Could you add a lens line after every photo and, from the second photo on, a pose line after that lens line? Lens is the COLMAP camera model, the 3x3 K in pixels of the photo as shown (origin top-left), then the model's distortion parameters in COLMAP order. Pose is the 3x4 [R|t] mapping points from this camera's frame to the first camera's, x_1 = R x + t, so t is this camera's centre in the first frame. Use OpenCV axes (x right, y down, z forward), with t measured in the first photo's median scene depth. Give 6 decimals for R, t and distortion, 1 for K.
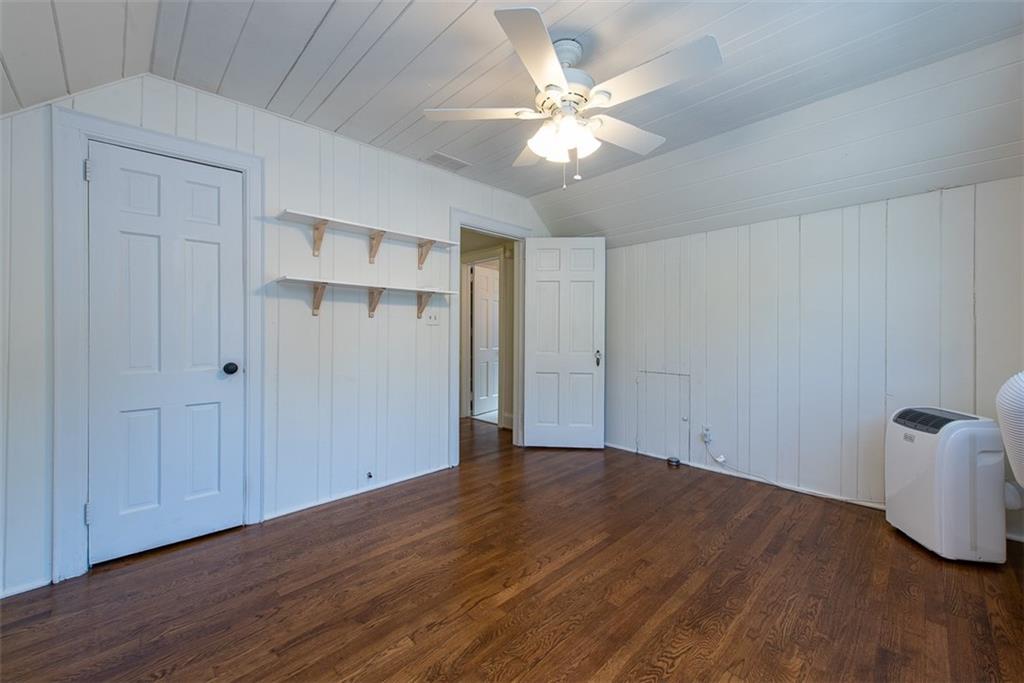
lens RADIAL K [[405.0, 0, 514.6], [0, 405.0, 334.3], [0, 0, 1]] dist [0.001812, -0.000024]
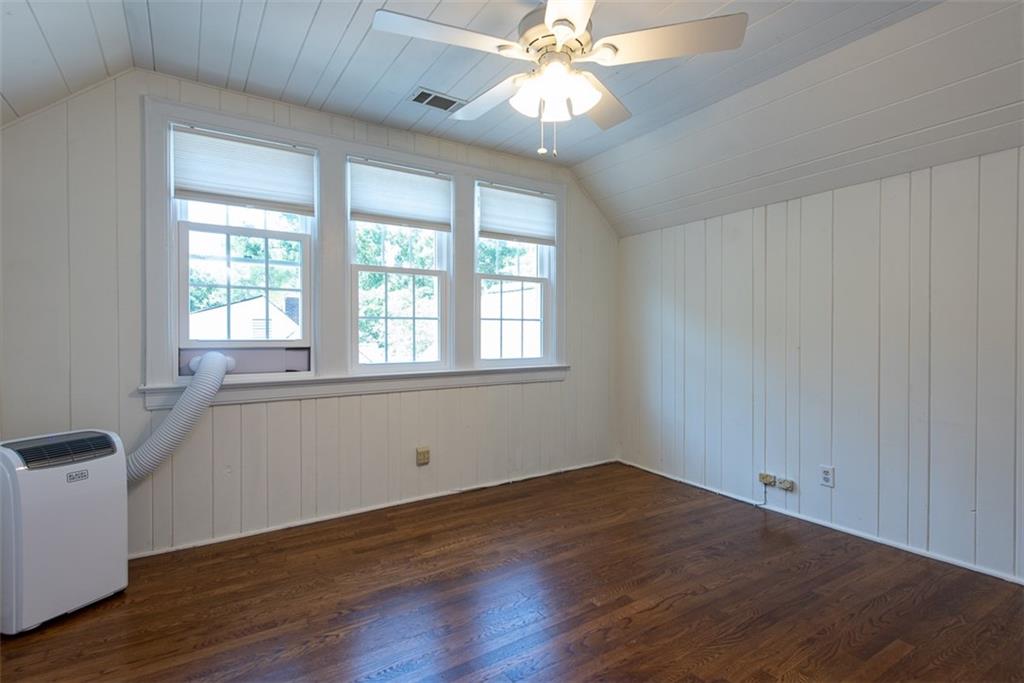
lens RADIAL K [[501.9, 0, 518.0], [0, 501.9, 335.9], [0, 0, 1]] dist [0.002515, 0.000228]
pose [[-0.980988, 0.002685, 0.194051, 0.000697], [0.003879, 0.999976, 0.005773, -0.003844], [-0.194031, 0.006416, -0.980974, 2.267916]]
